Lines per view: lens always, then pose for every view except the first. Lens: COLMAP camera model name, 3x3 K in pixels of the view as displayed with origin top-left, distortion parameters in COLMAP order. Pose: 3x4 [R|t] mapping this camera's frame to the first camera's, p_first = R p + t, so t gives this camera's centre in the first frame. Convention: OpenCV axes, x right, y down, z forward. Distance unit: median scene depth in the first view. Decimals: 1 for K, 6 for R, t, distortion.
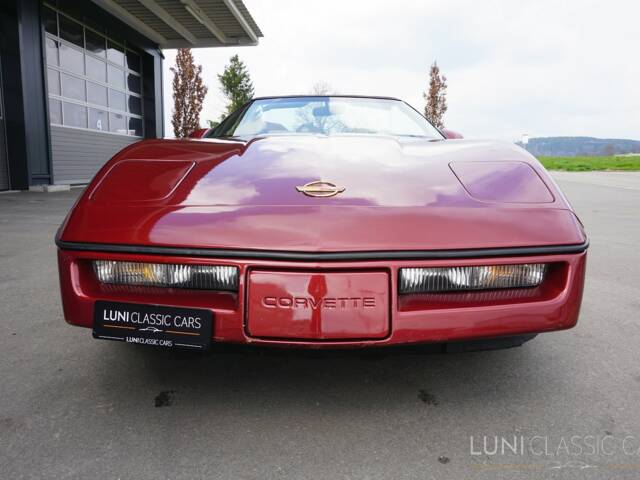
lens RADIAL K [[482.4, 0, 319.7], [0, 482.4, 237.4], [0, 0, 1]] dist [-0.038478, 0.016299]
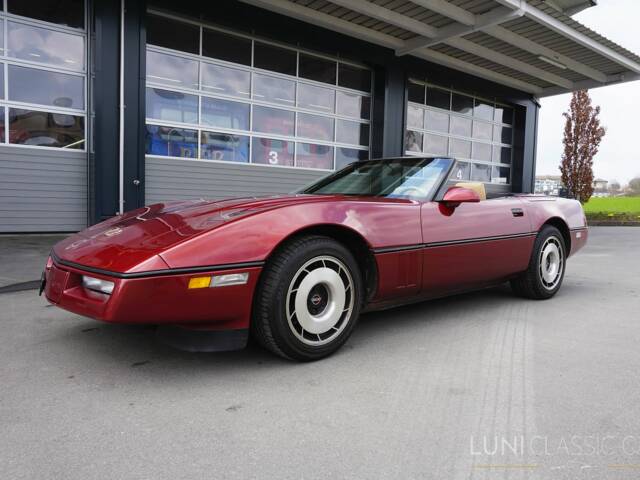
lens RADIAL K [[482.4, 0, 319.7], [0, 482.4, 237.4], [0, 0, 1]] dist [-0.038478, 0.016299]
pose [[0.655471, 0.061483, -0.752714, 0.110751], [-0.129477, 0.991072, -0.031797, -0.007567], [0.744039, 0.118301, 0.657580, 0.019589]]
